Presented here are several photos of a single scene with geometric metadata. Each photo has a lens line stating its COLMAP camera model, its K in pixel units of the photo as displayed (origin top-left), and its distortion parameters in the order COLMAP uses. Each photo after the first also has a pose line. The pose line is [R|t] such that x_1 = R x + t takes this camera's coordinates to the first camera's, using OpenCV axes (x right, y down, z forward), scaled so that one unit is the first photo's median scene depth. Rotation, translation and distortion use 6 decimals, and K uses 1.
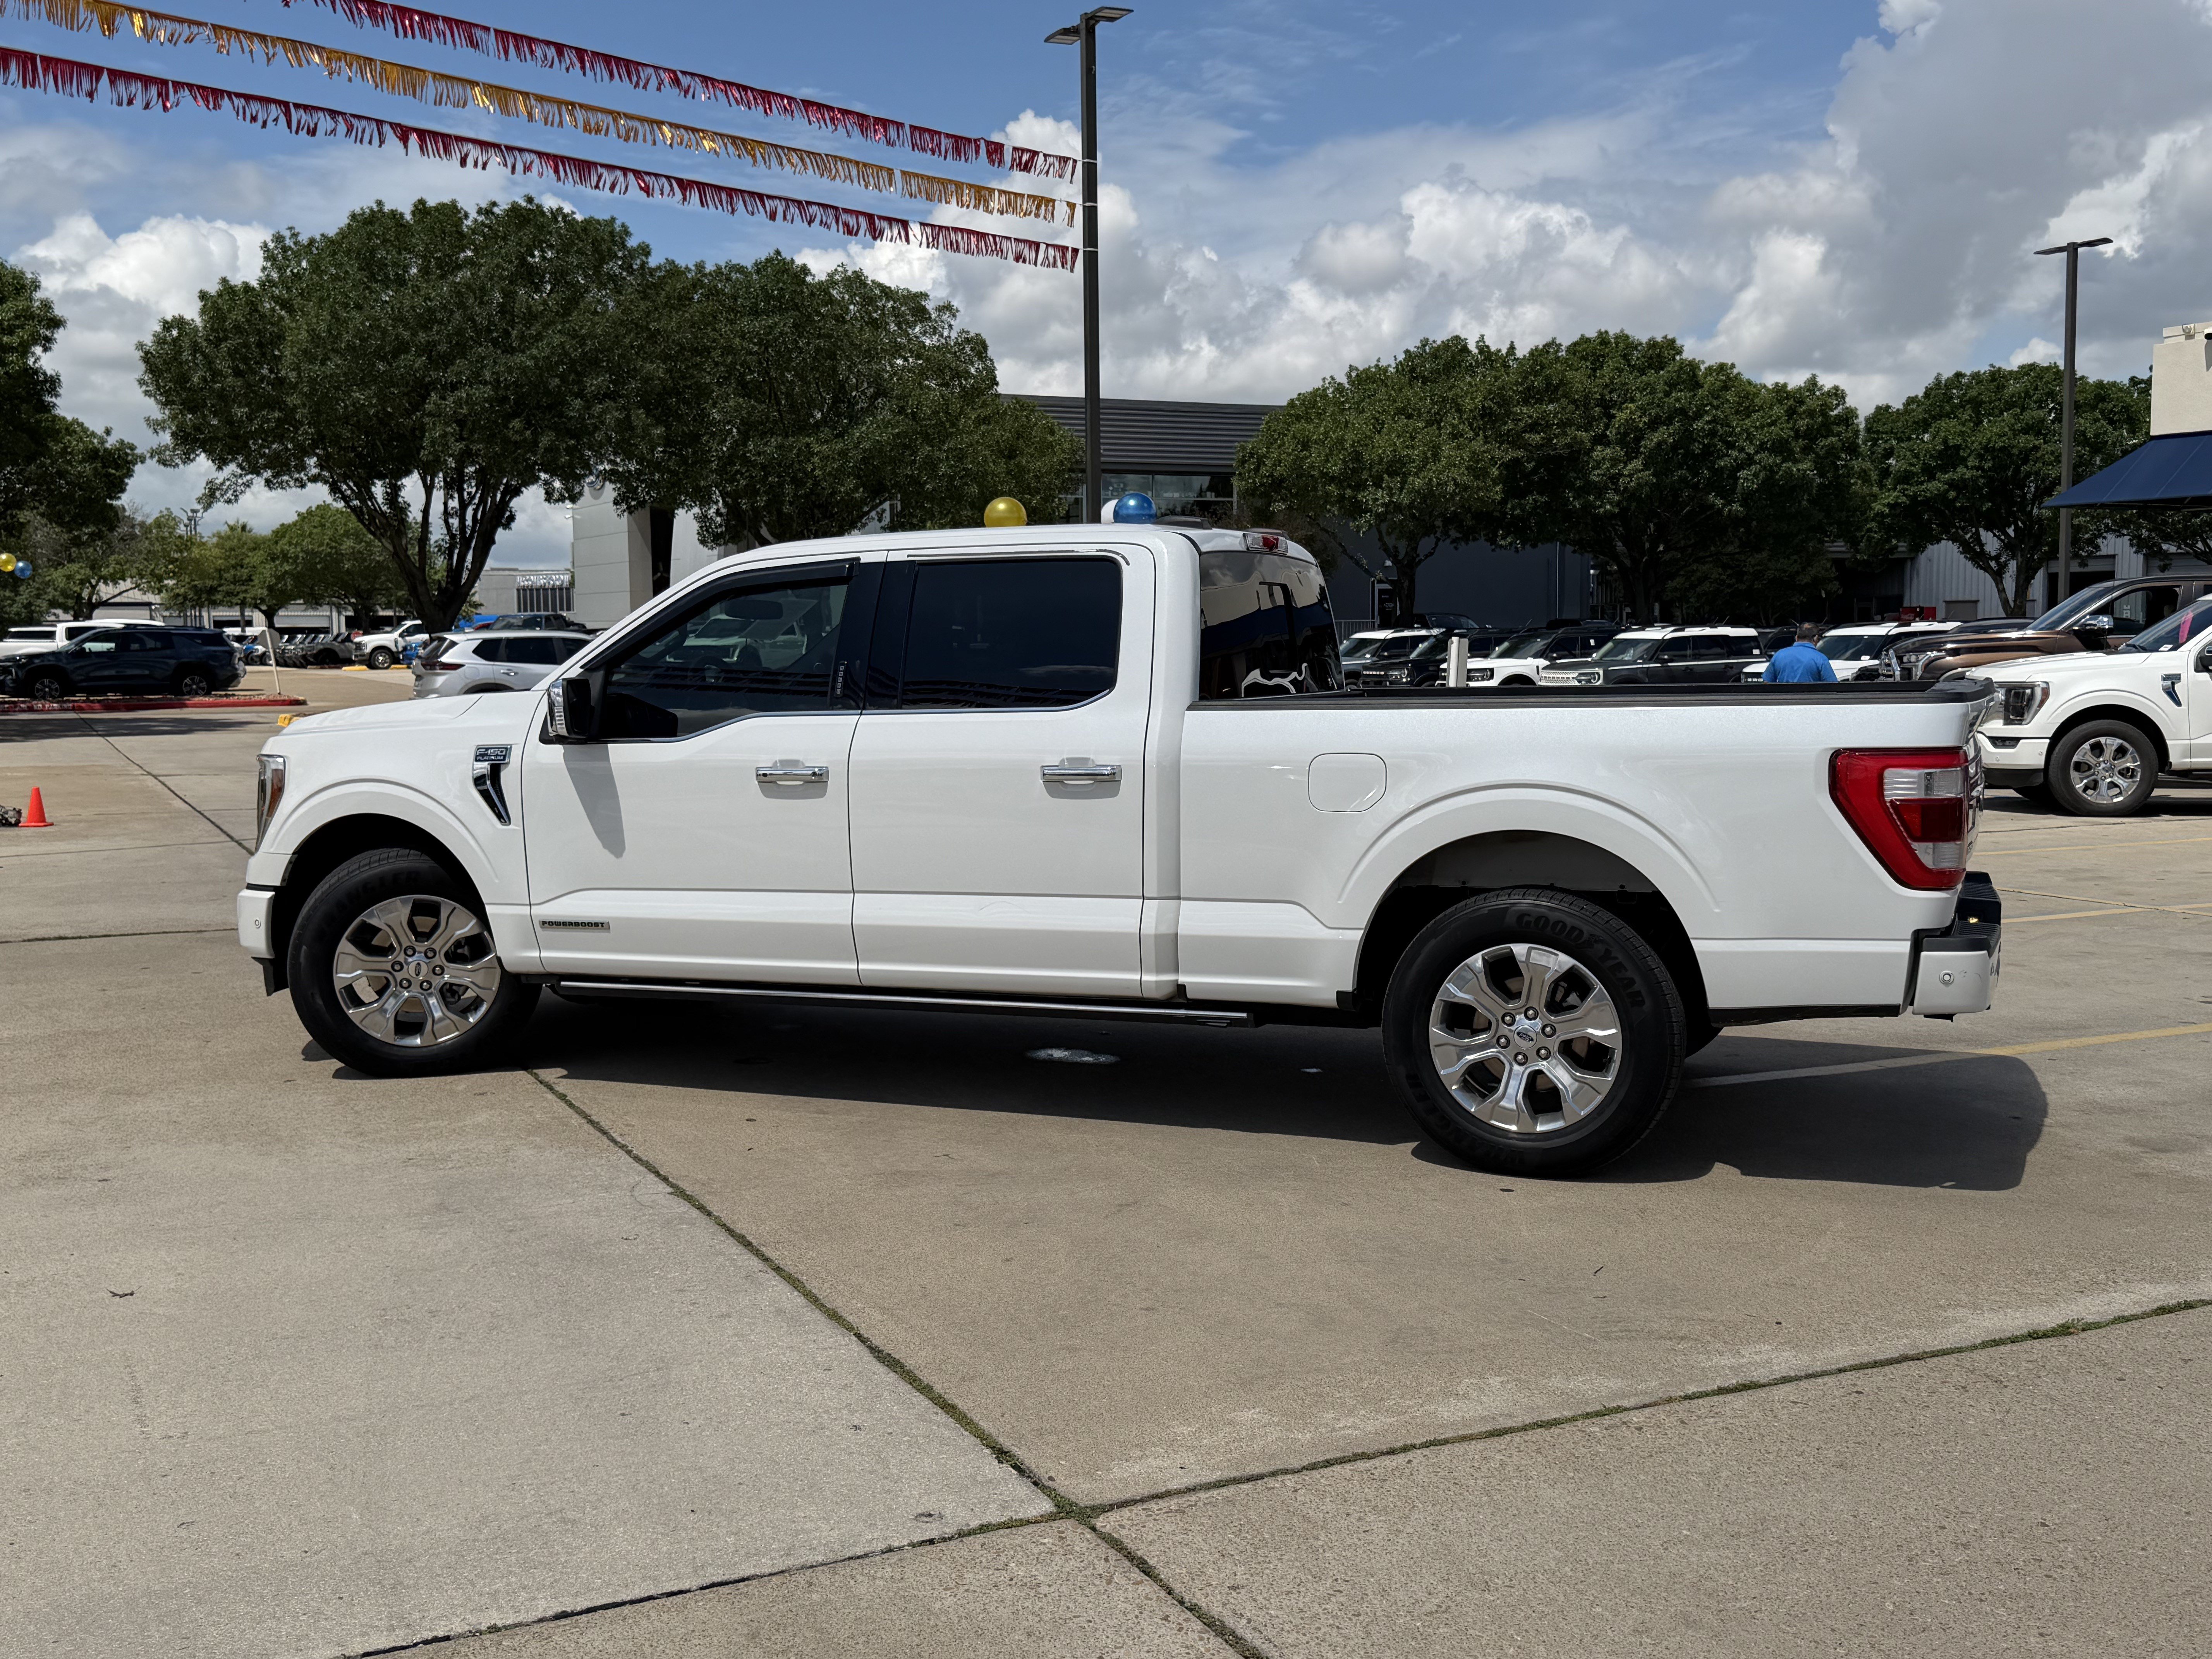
lens RADIAL K [[2283.6, 0, 1106.0], [0, 2283.6, 829.5], [0, 0, 1]] dist [0.155769, -0.289928]
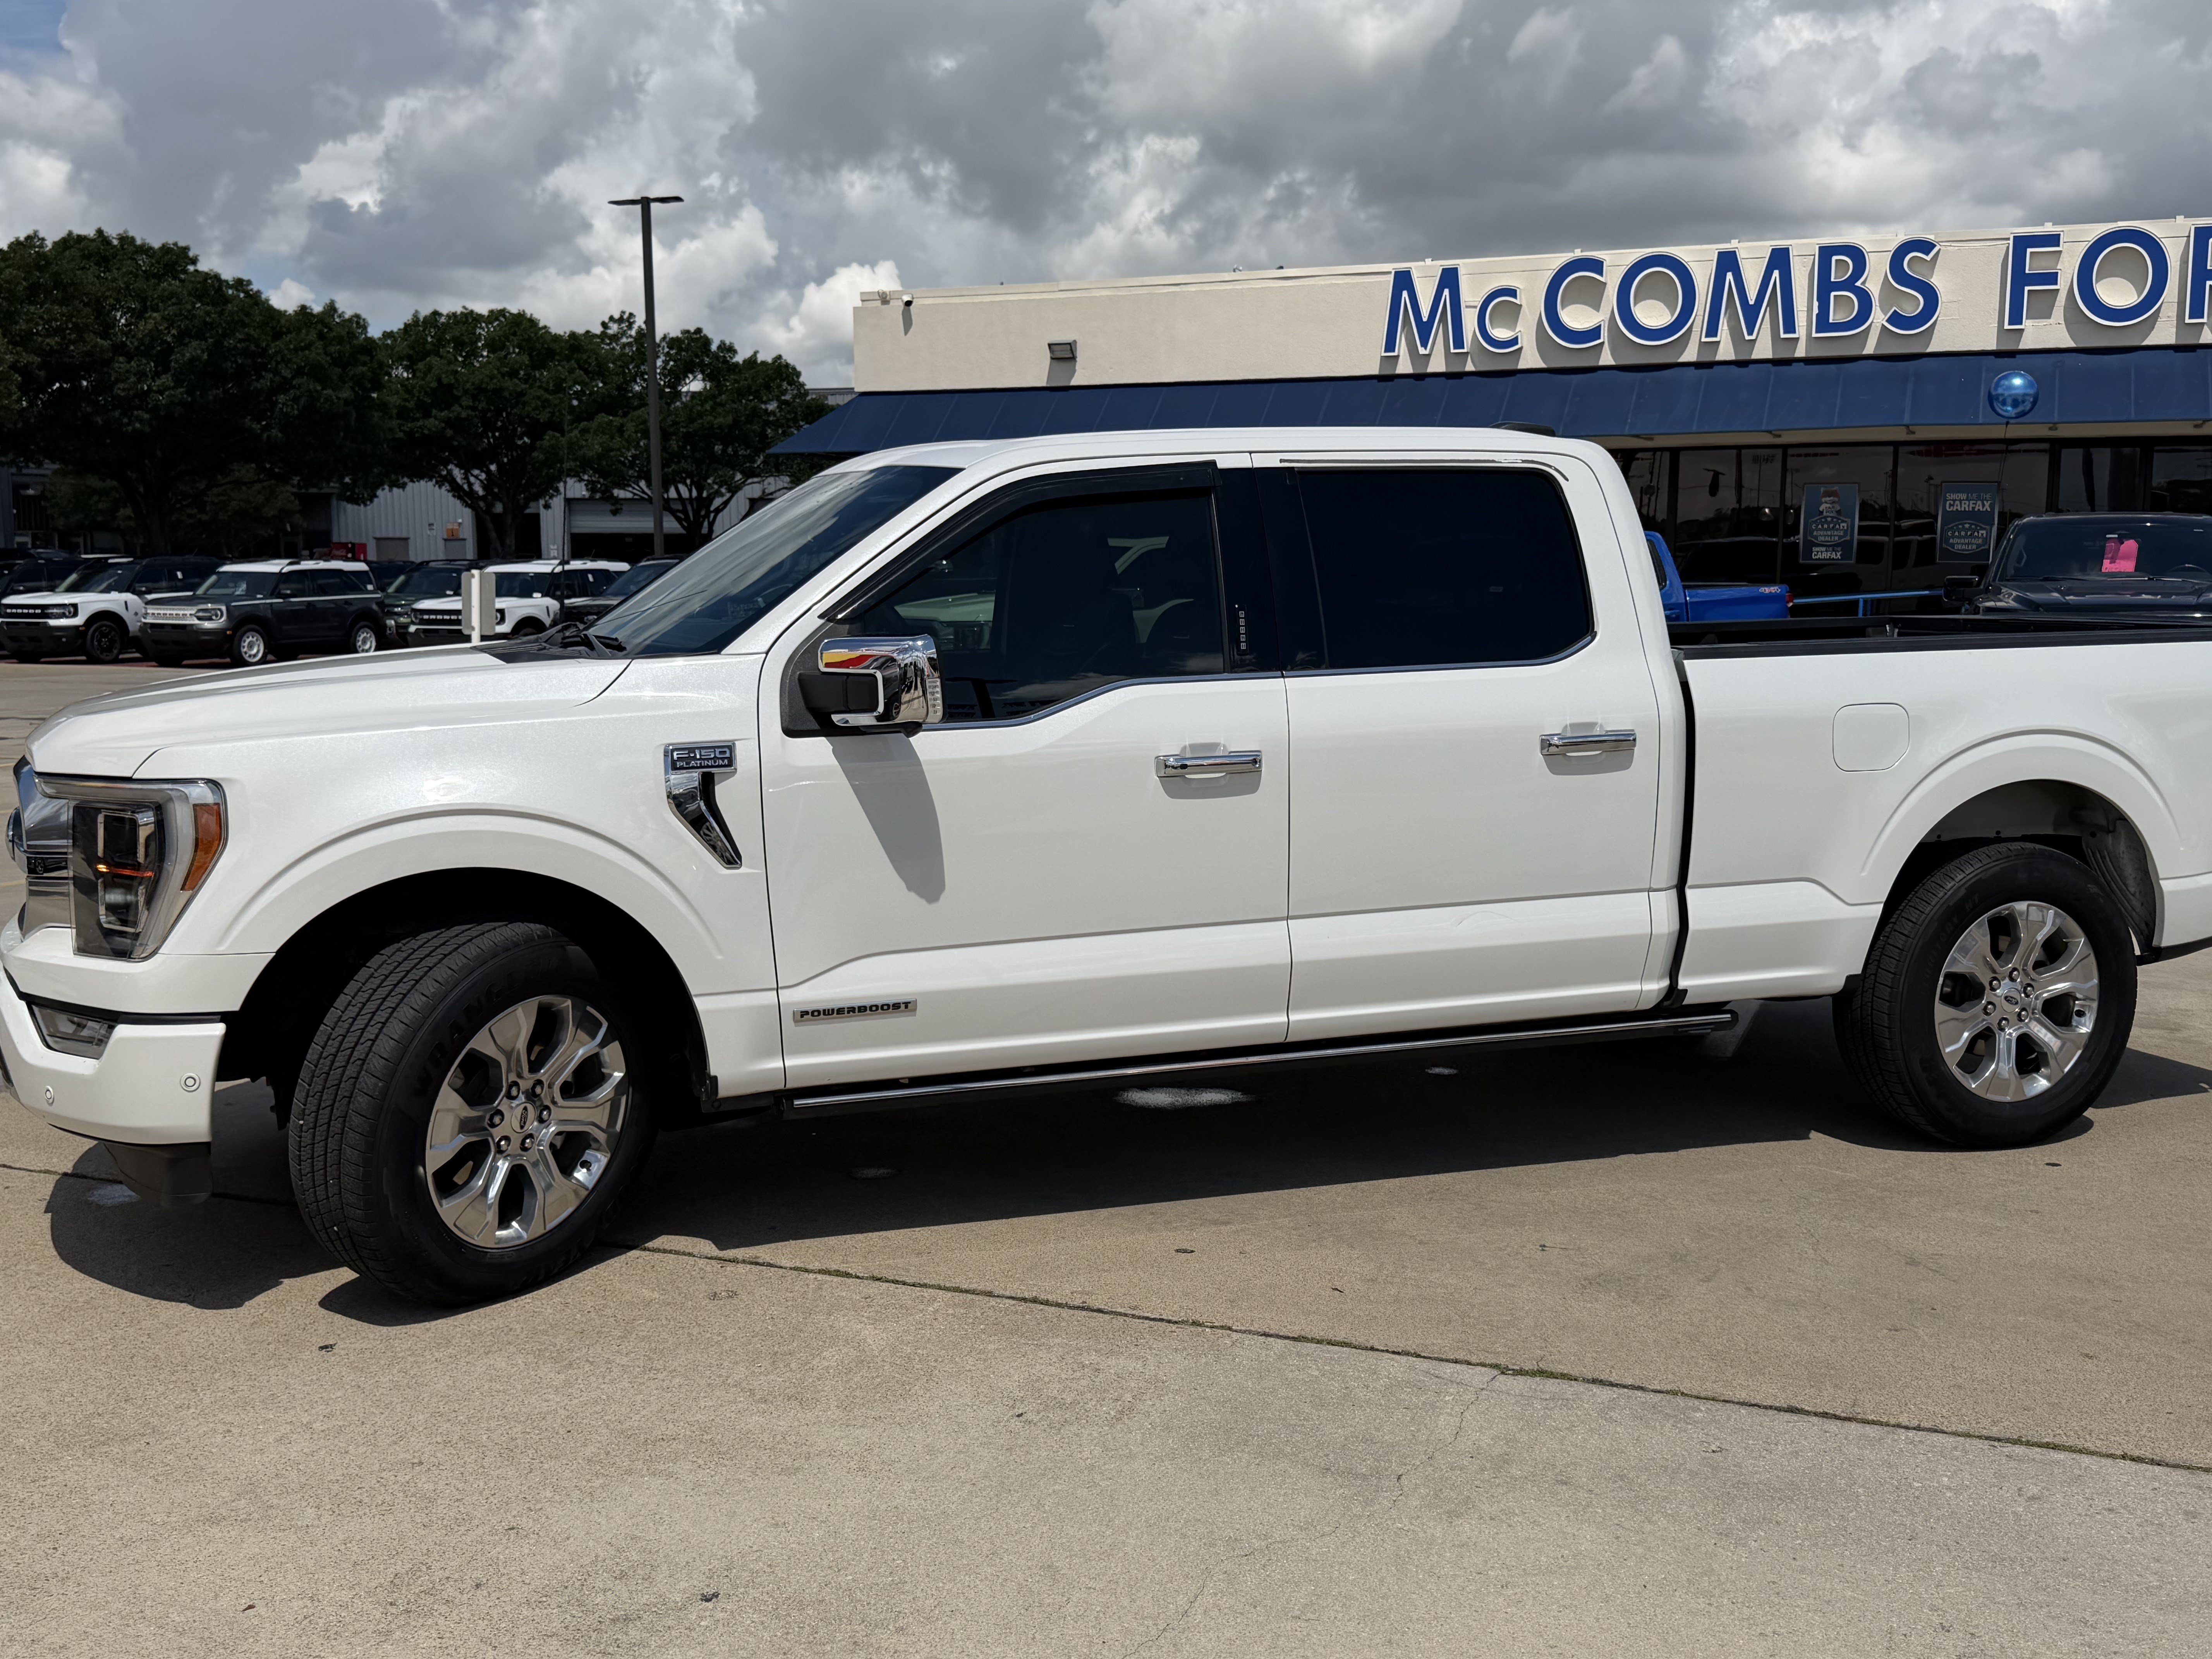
lens RADIAL K [[2212.5, 0, 1109.1], [0, 2212.5, 866.6], [0, 0, 1]] dist [0.120751, -0.238331]
pose [[0.737913, -0.084044, 0.669642, -0.107254], [0.051978, 0.996346, 0.067770, -0.006931], [-0.672891, -0.015202, 0.739586, 0.086883]]
